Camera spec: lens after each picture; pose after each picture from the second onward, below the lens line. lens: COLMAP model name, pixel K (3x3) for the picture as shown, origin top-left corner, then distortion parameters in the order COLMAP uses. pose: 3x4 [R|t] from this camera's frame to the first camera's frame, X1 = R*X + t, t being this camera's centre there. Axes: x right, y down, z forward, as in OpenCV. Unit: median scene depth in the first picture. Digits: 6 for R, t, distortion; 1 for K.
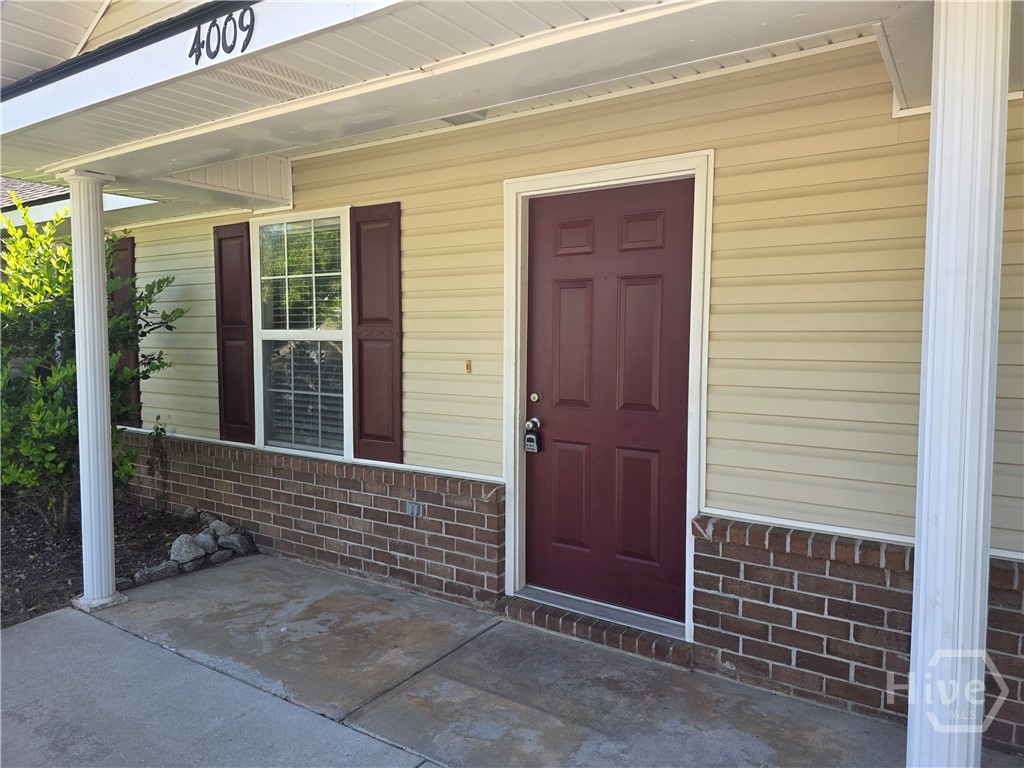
lens RADIAL K [[694.0, 0, 510.6], [0, 694.0, 373.8], [0, 0, 1]] dist [0.021594, 0.000800]
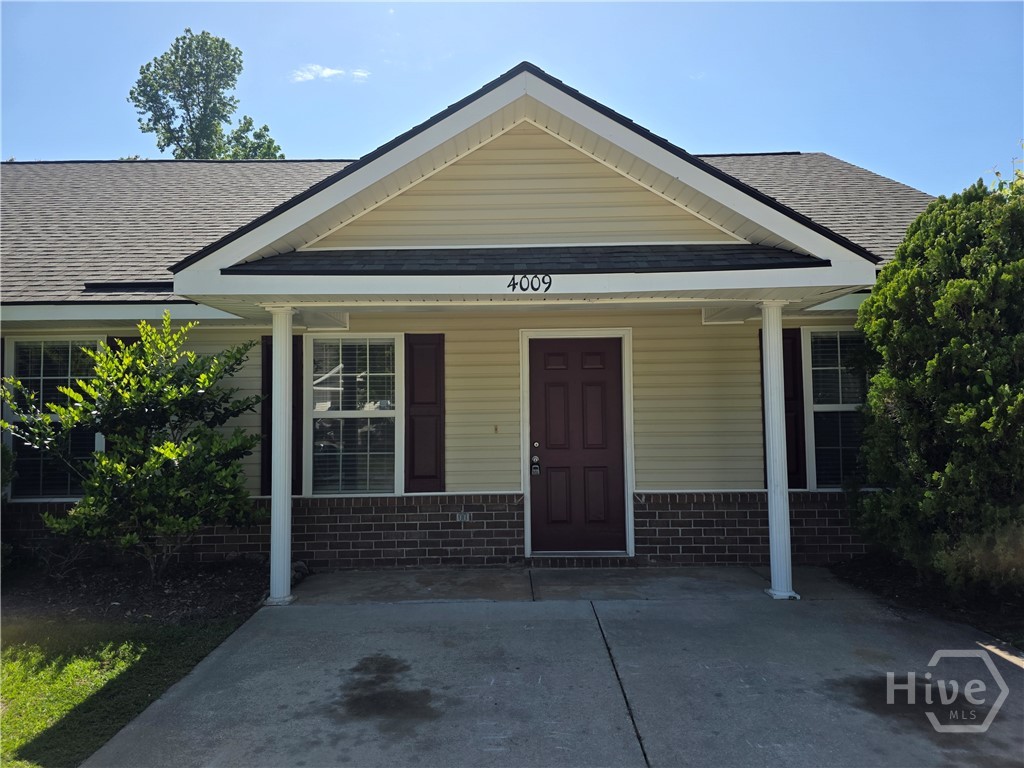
lens RADIAL K [[684.3, 0, 513.2], [0, 684.3, 380.3], [0, 0, 1]] dist [0.071258, -0.064243]
pose [[0.837933, 0.016875, 0.545512, -0.980897], [0.045328, 0.993917, -0.100372, 0.041433], [-0.543888, 0.108832, 0.832071, -0.487690]]
